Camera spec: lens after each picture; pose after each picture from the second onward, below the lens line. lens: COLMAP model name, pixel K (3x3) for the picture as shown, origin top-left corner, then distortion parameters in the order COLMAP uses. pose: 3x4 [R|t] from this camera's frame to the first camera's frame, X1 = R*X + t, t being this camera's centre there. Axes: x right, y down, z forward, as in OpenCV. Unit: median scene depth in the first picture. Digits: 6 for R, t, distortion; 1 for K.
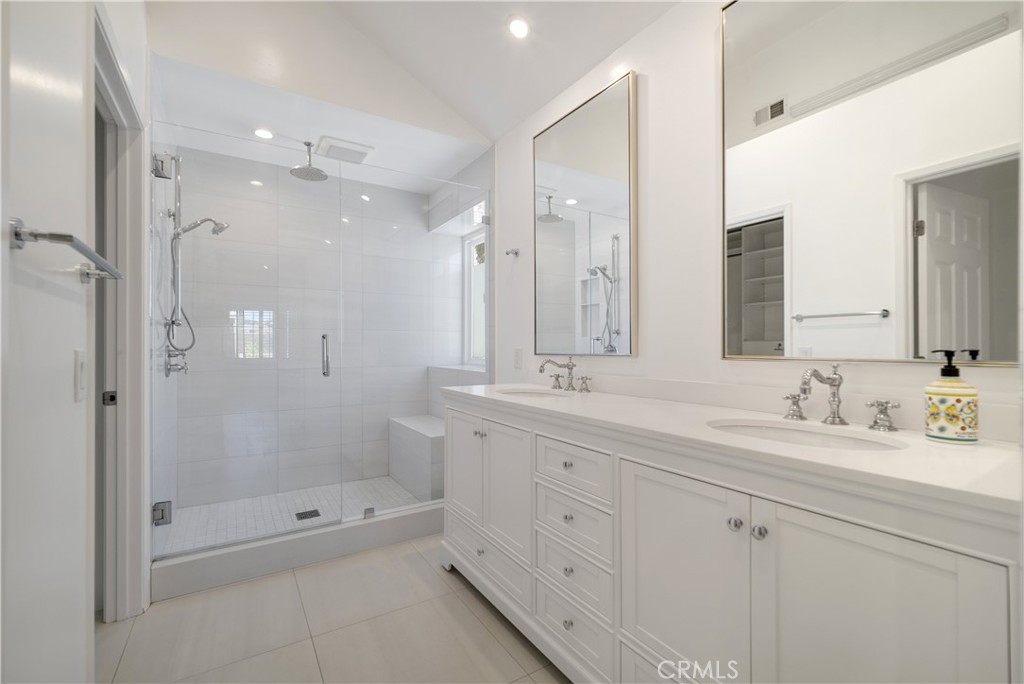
lens RADIAL K [[441.8, 0, 512.1], [0, 441.8, 345.8], [0, 0, 1]] dist [-0.002722, -0.000608]
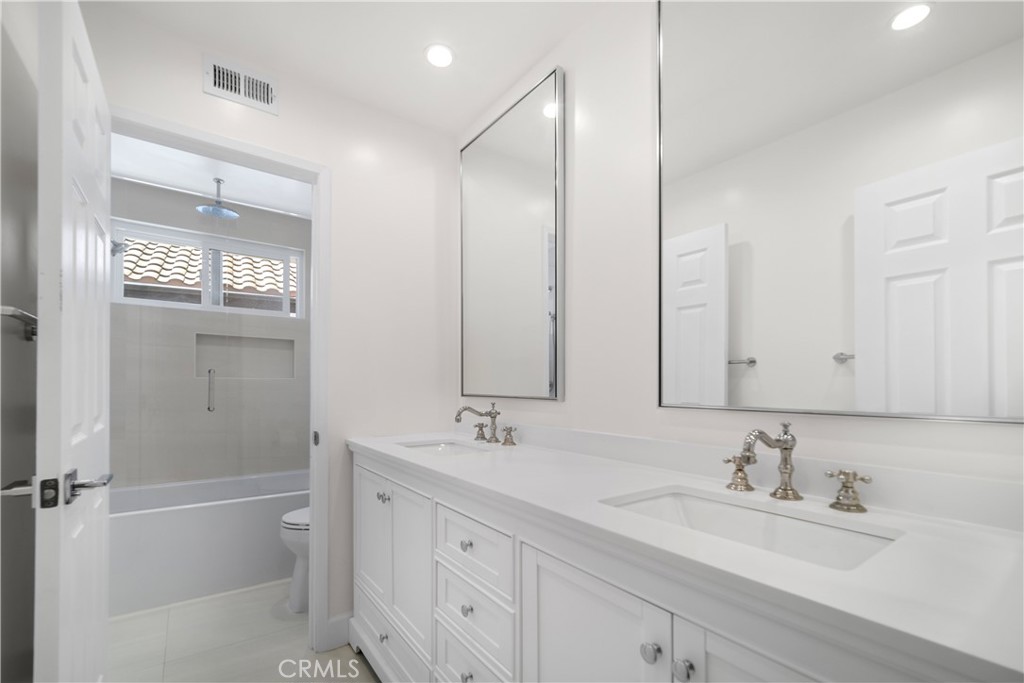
lens RADIAL K [[441.8, 0, 516.7], [0, 441.8, 378.8], [0, 0, 1]] dist [-0.002722, -0.000608]
pose [[0.997106, 0.001176, 0.076011, 0.111711], [-0.000493, 0.999959, -0.009011, -0.014559], [-0.076018, 0.008947, 0.997066, 0.145996]]
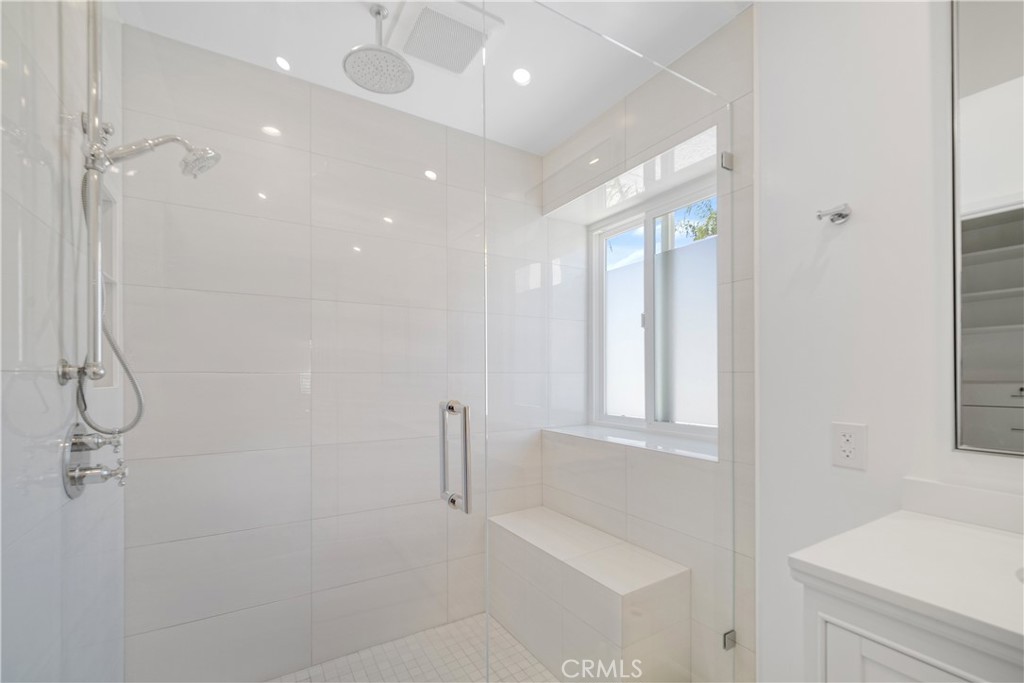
lens RADIAL K [[441.8, 0, 507.1], [0, 441.8, 375.8], [0, 0, 1]] dist [-0.002722, -0.000608]
pose [[0.999703, -0.002554, -0.024249, -0.668985], [0.002509, 0.999995, -0.001903, -0.087474], [0.024254, 0.001842, 0.999704, 1.107265]]
